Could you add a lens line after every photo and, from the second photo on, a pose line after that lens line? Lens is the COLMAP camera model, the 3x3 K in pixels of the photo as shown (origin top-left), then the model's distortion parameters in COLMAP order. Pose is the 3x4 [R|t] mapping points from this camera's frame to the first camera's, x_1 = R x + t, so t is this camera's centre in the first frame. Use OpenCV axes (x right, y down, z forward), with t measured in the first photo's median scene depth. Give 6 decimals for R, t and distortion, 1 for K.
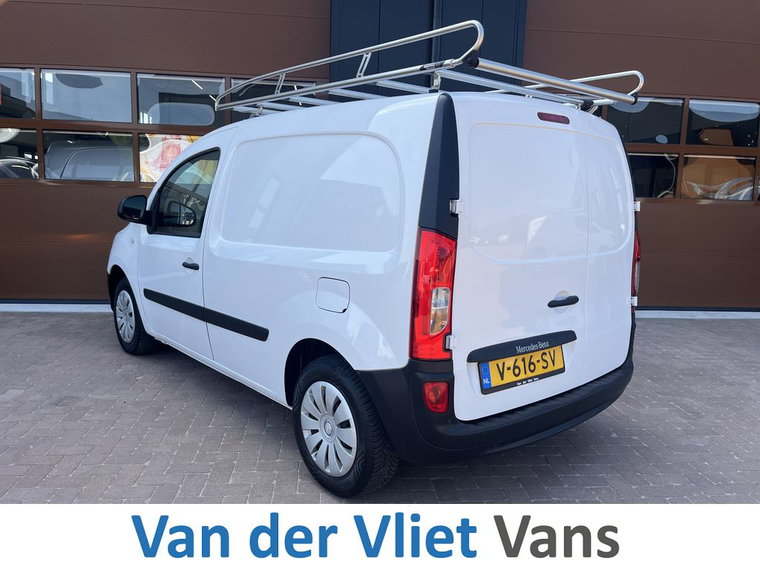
lens RADIAL K [[587.3, 0, 380.0], [0, 587.3, 285.0], [0, 0, 1]] dist [0.009451, -0.008398]
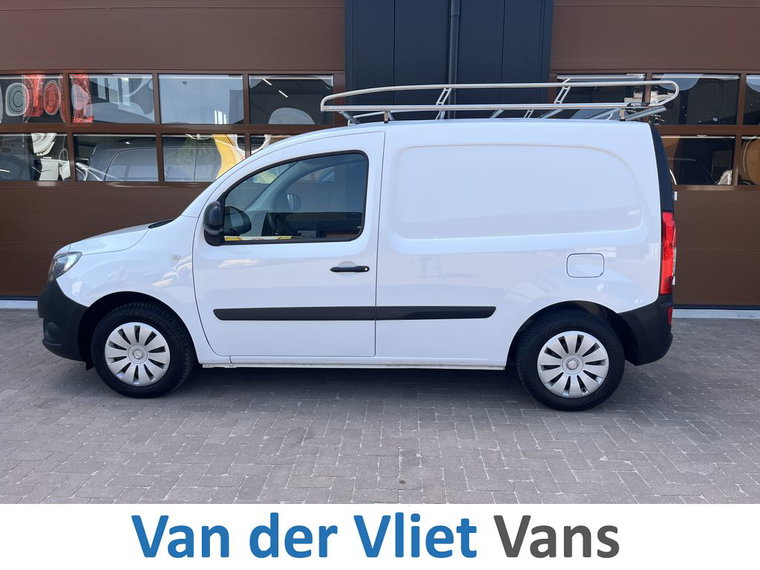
lens RADIAL K [[587.3, 0, 380.0], [0, 587.3, 285.0], [0, 0, 1]] dist [0.009451, -0.008398]
pose [[0.991651, -0.001250, -0.128942, 0.106054], [0.003371, 0.999863, 0.016232, -0.013999], [0.128904, -0.016531, 0.991519, 0.044907]]
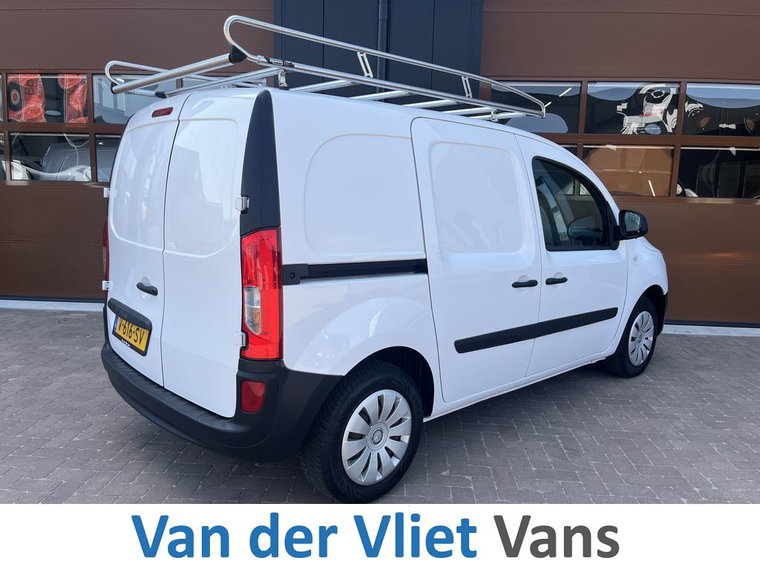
lens RADIAL K [[580.5, 0, 380.3], [0, 580.5, 293.1], [0, 0, 1]] dist [0.032486, -0.001267]
pose [[0.988584, 0.023004, -0.148902, 0.258847], [-0.020564, 0.999628, 0.017908, -0.014069], [0.149258, -0.014641, 0.988690, 0.082686]]
